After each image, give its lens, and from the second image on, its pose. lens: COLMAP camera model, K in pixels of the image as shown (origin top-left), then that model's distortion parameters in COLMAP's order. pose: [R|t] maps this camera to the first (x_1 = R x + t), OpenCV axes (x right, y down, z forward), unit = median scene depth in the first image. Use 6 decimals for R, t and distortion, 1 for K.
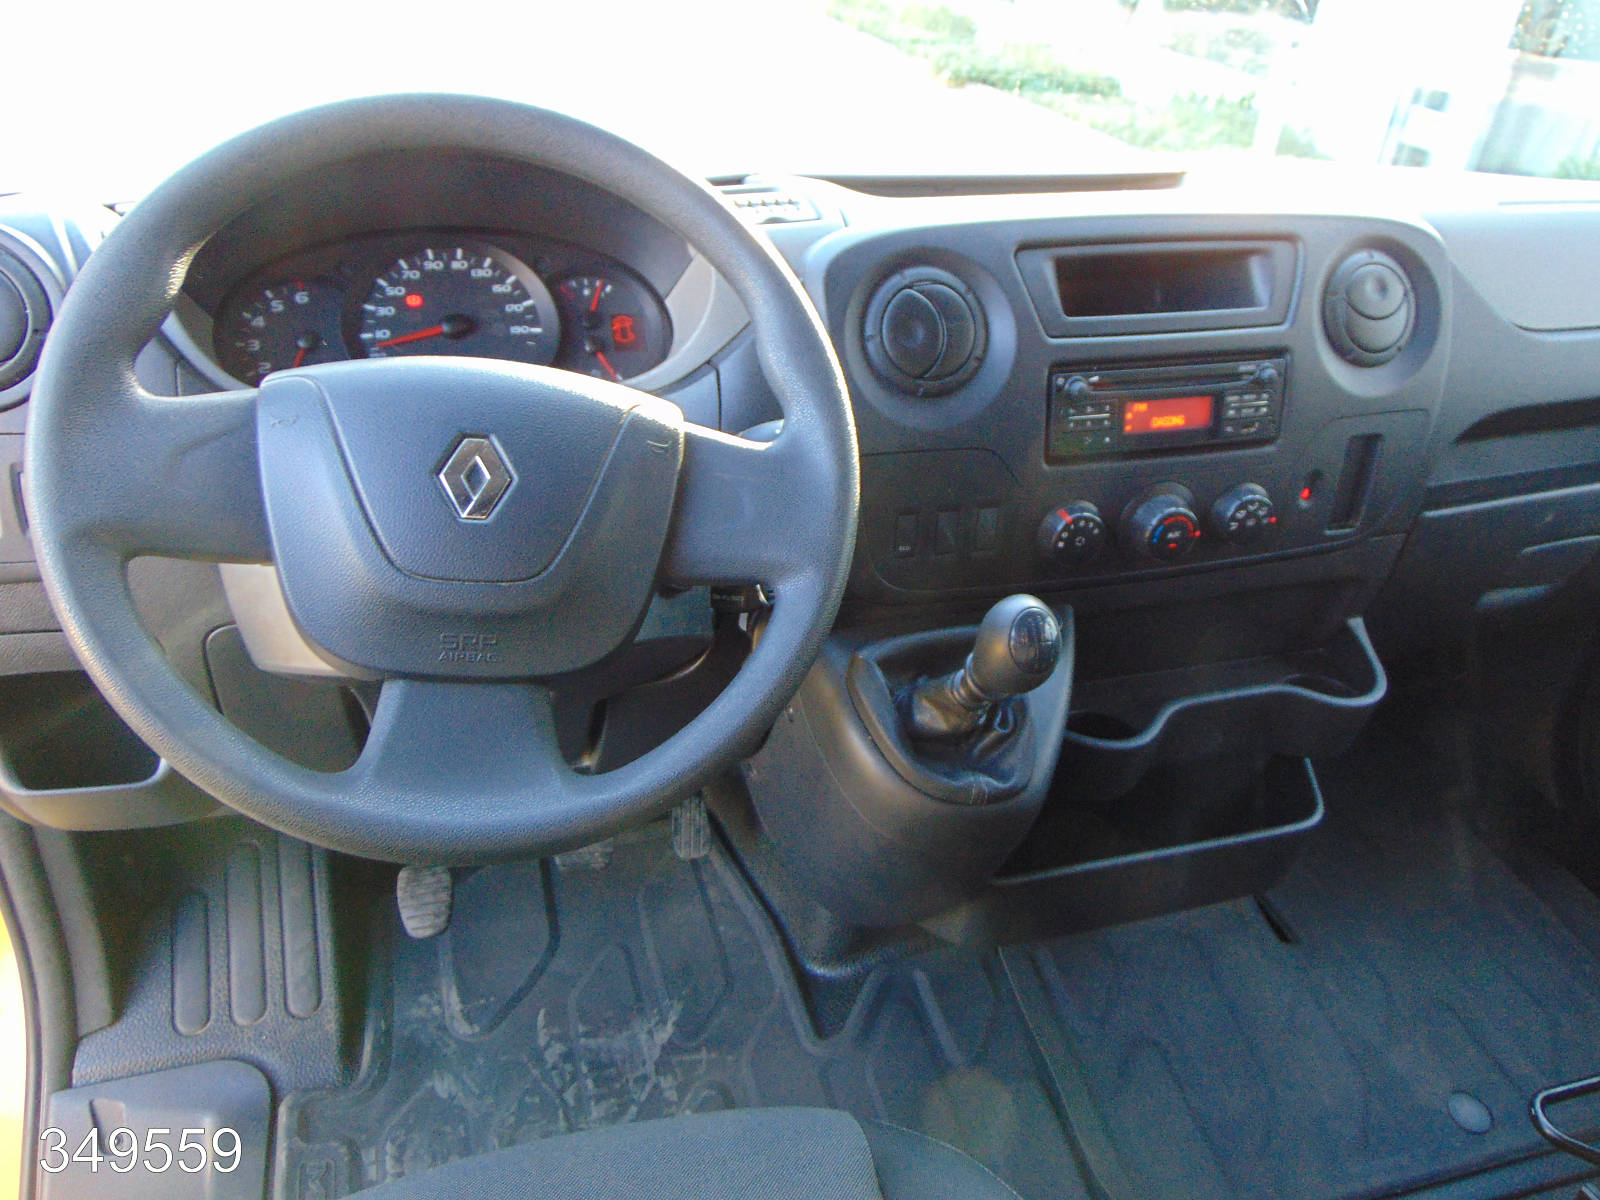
lens RADIAL K [[1167.8, 0, 801.0], [0, 1167.8, 602.0], [0, 0, 1]] dist [0.006390, 0.000547]
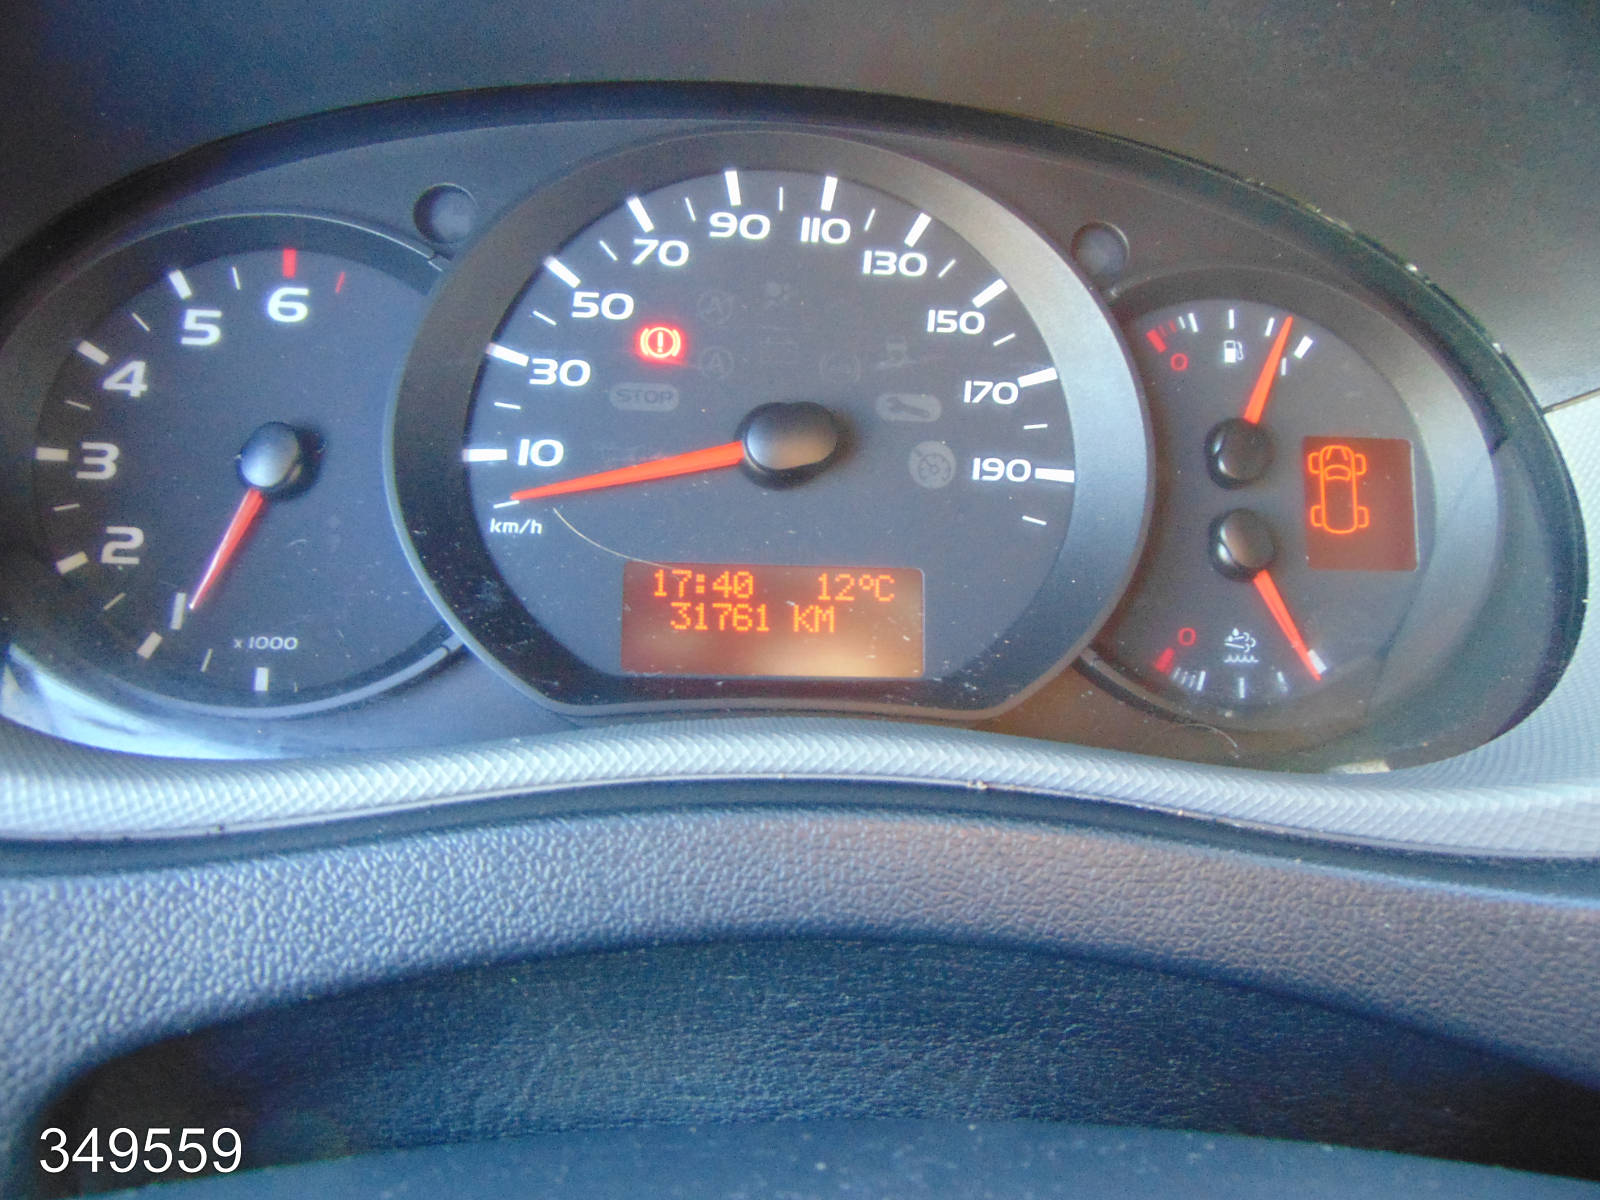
lens RADIAL K [[1167.8, 0, 798.8], [0, 1167.8, 598.8], [0, 0, 1]] dist [0.006390, 0.000547]
pose [[0.979586, 0.116187, -0.164050, -0.240873], [-0.118213, 0.992985, -0.002608, -0.196640], [0.162597, 0.021948, 0.986449, 0.716461]]
